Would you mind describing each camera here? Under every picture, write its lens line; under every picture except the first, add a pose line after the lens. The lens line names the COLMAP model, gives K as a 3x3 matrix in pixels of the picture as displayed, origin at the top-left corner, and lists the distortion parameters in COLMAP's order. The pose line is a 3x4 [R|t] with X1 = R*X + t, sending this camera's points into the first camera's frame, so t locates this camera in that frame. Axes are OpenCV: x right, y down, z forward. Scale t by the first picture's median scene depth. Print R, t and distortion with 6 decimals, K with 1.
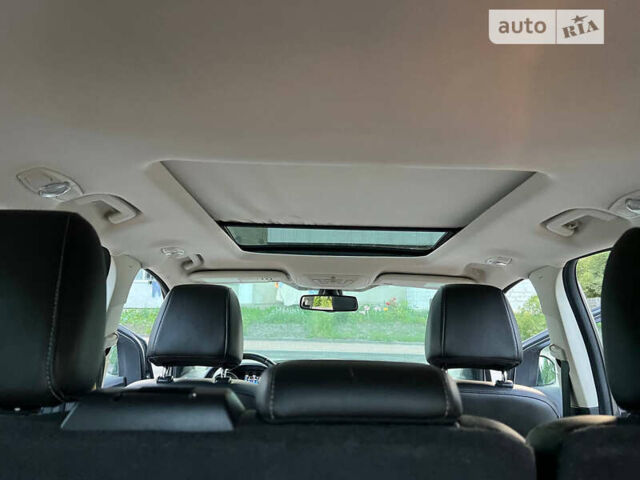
lens RADIAL K [[482.9, 0, 323.1], [0, 482.9, 241.8], [0, 0, 1]] dist [0.070012, -0.078610]
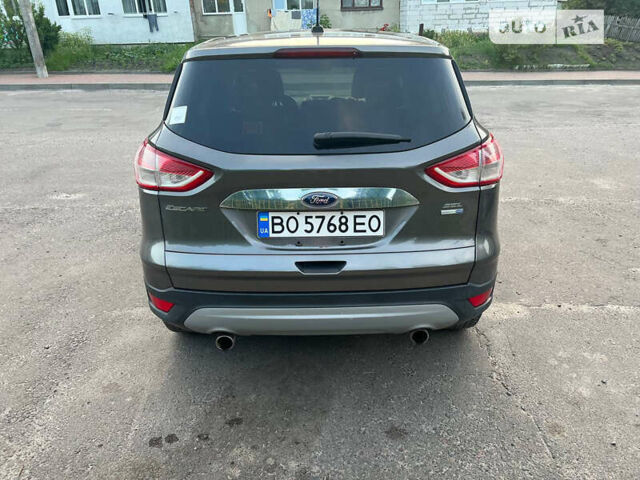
lens RADIAL K [[482.9, 0, 325.0], [0, 482.9, 236.9], [0, 0, 1]] dist [0.070012, -0.078610]
pose [[0.999203, -0.039783, -0.003216, 0.003799], [0.035811, 0.858026, 0.512357, -0.042603], [-0.017624, -0.512063, 0.858767, -0.155285]]
